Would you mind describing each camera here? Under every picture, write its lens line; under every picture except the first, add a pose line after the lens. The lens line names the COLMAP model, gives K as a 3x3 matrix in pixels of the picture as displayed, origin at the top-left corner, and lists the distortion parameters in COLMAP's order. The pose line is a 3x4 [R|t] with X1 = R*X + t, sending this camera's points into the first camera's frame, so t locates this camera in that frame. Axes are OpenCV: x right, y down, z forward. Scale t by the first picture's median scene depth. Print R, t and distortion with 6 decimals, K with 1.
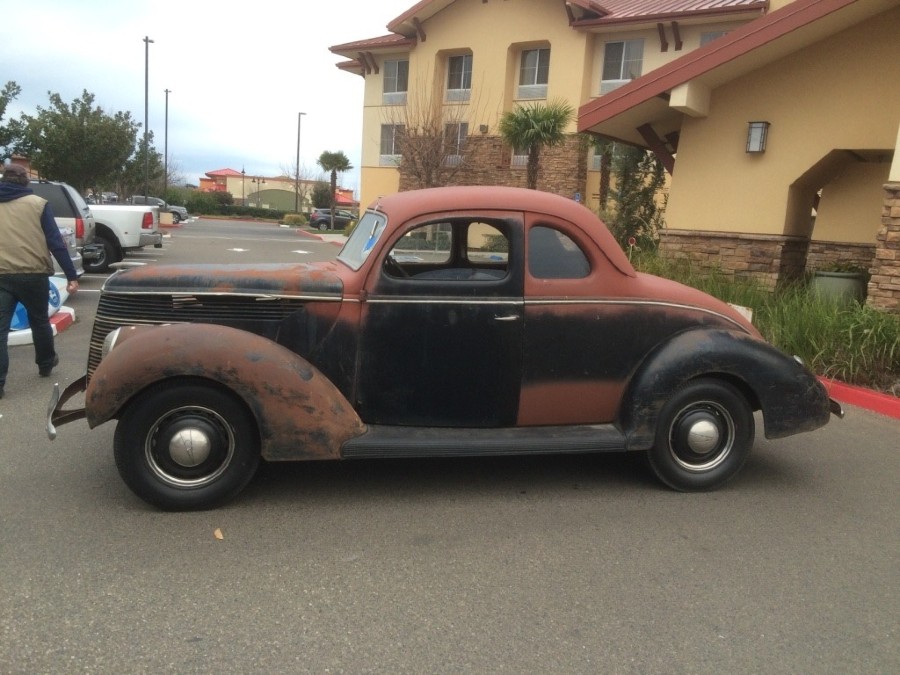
lens RADIAL K [[763.4, 0, 445.4], [0, 763.4, 338.8], [0, 0, 1]] dist [0.082394, -0.108449]
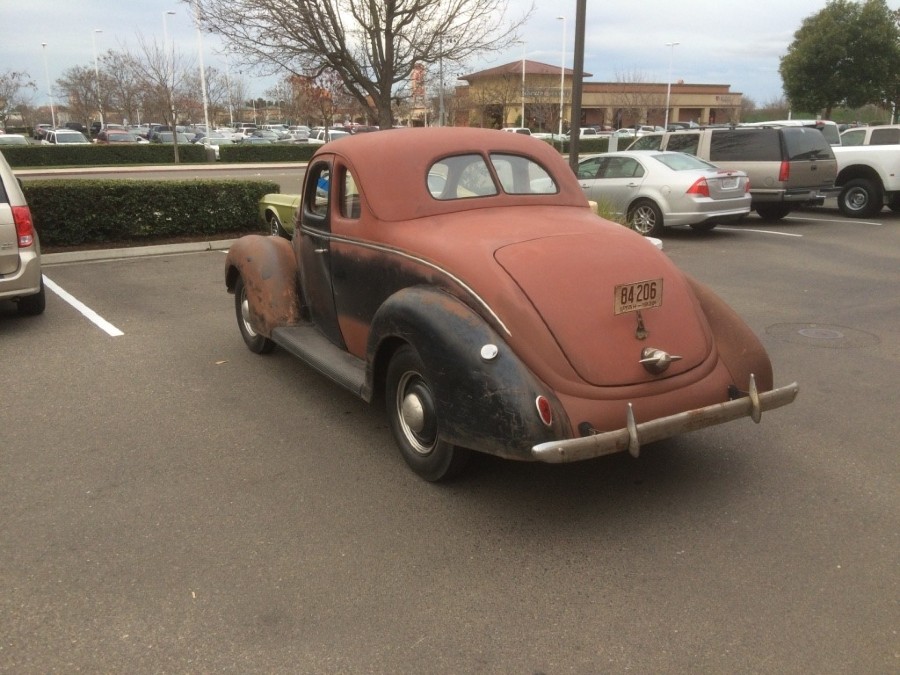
lens RADIAL K [[763.4, 0, 448.2], [0, 763.4, 338.3], [0, 0, 1]] dist [0.082394, -0.108449]
pose [[0.315774, 0.188530, -0.929916, 1.166275], [-0.123197, 0.979911, 0.156832, -0.096601], [0.940802, 0.065040, 0.332657, 0.772981]]
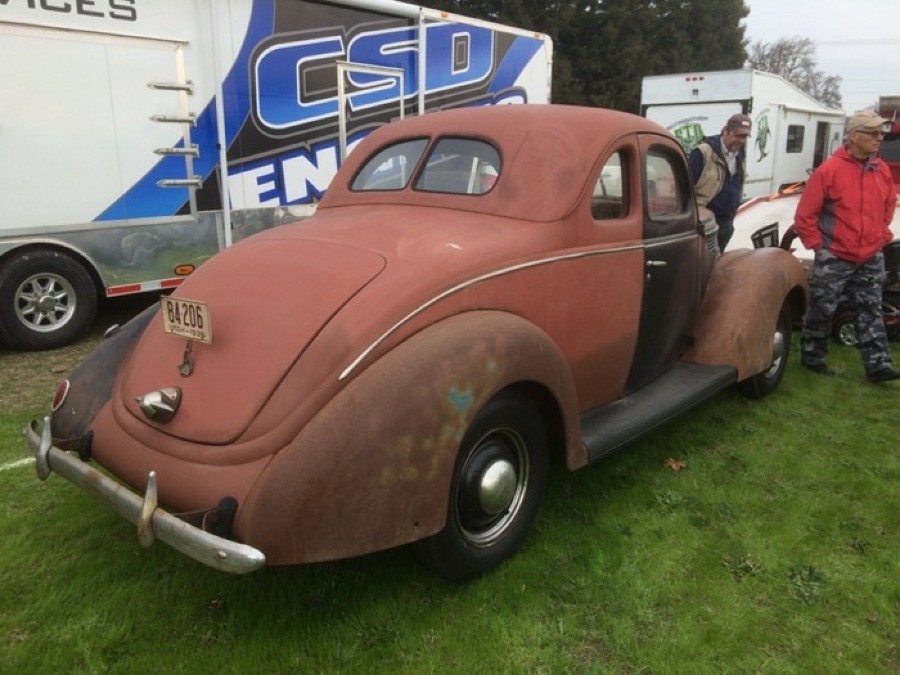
lens RADIAL K [[763.4, 0, 451.4], [0, 763.4, 339.0], [0, 0, 1]] dist [0.082394, -0.108449]
pose [[-0.810626, 0.091715, -0.578337, 0.651252], [-0.122465, 0.939263, 0.320605, -0.245298], [0.572614, 0.330717, -0.750159, 1.817567]]
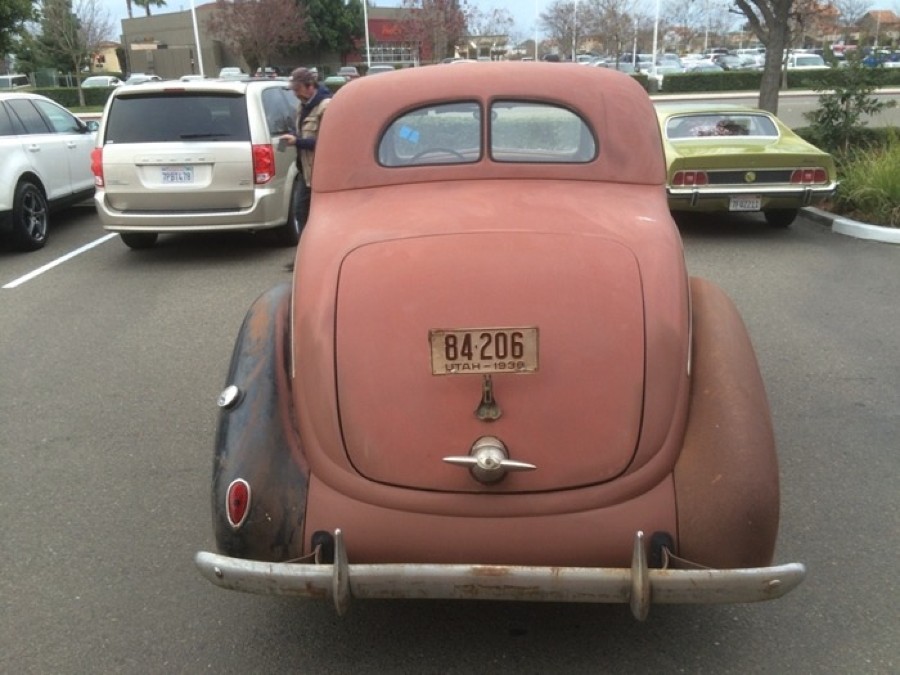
lens RADIAL K [[763.4, 0, 445.3], [0, 763.4, 336.9], [0, 0, 1]] dist [0.082394, -0.108449]
pose [[-0.271396, 0.269674, -0.923916, 0.924003], [-0.137000, 0.939346, 0.314421, -0.197141], [0.952667, 0.211909, -0.217990, 1.310801]]
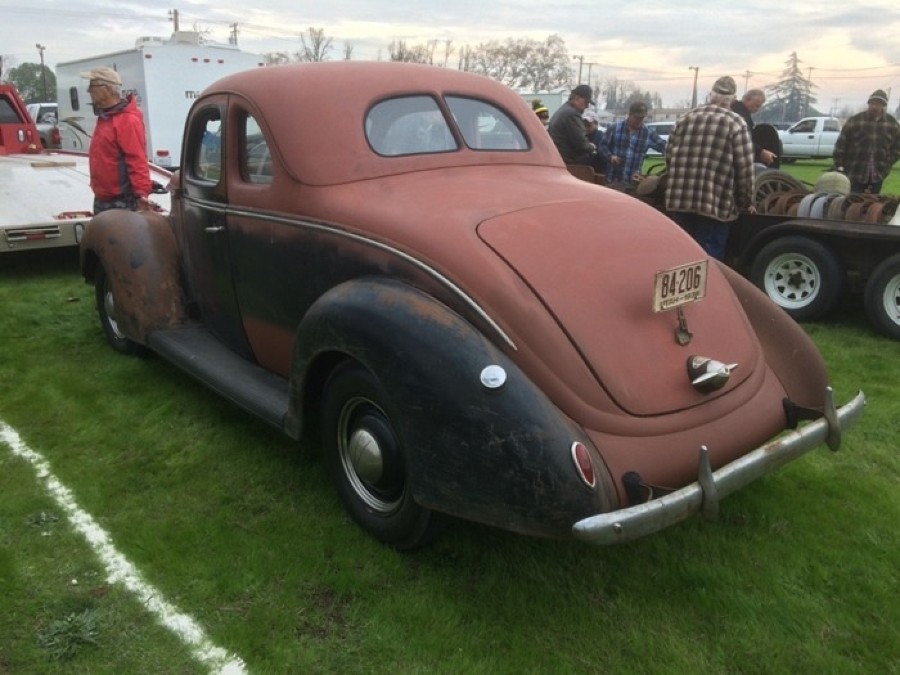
lens RADIAL K [[763.4, 0, 450.7], [0, 763.4, 333.8], [0, 0, 1]] dist [0.082394, -0.108449]
pose [[0.458112, 0.199687, -0.866174, 0.902254], [-0.113447, 0.979606, 0.165836, -0.079273], [0.881625, 0.022293, 0.471423, 0.798151]]
